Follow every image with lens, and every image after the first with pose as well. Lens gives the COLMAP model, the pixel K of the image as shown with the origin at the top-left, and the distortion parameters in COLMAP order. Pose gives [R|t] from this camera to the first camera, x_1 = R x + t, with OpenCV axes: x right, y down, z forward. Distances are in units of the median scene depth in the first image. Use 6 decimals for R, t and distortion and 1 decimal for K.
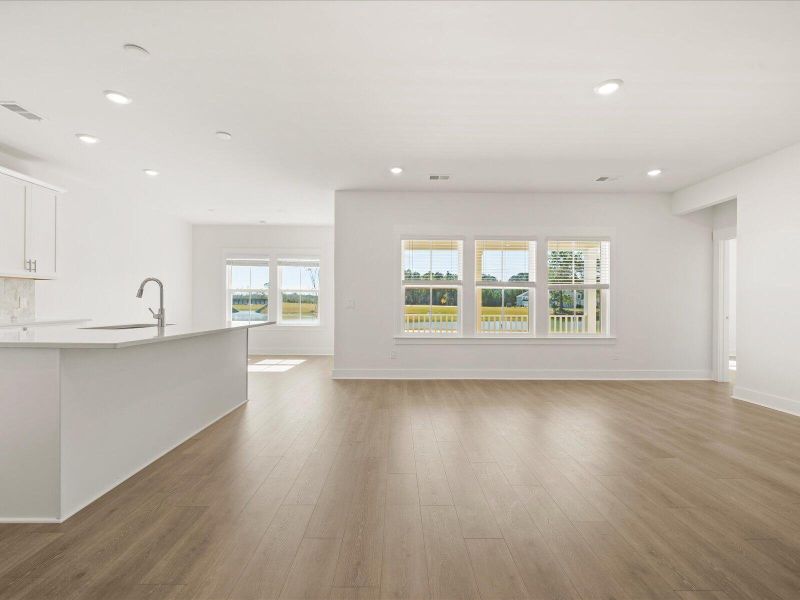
lens RADIAL K [[362.6, 0, 402.8], [0, 362.6, 303.3], [0, 0, 1]] dist [-0.005292, -0.000225]
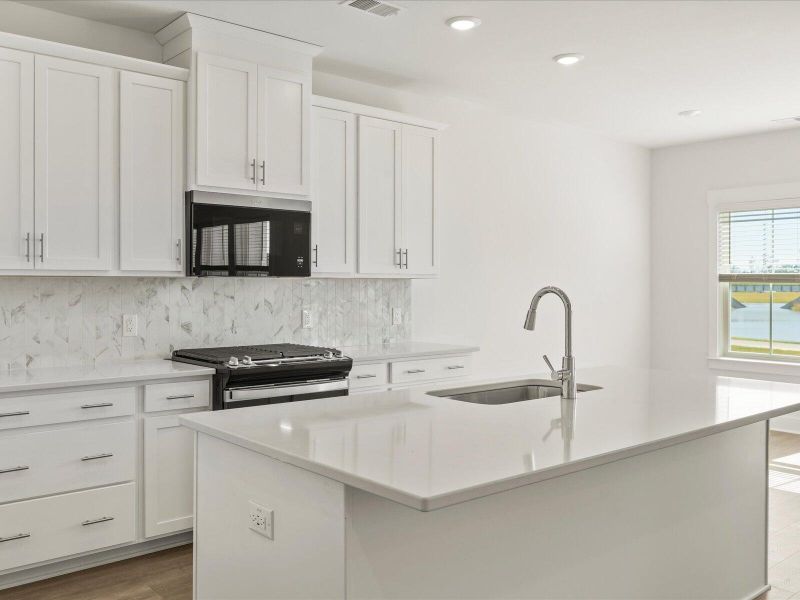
lens RADIAL K [[723.4, 0, 403.1], [0, 723.4, 282.3], [0, 0, 1]] dist [-0.015106, -0.014781]
pose [[0.645346, -0.008956, -0.763838, -0.082620], [0.001882, 0.999947, -0.010134, -0.044325], [0.763888, 0.005102, 0.645328, 0.184480]]
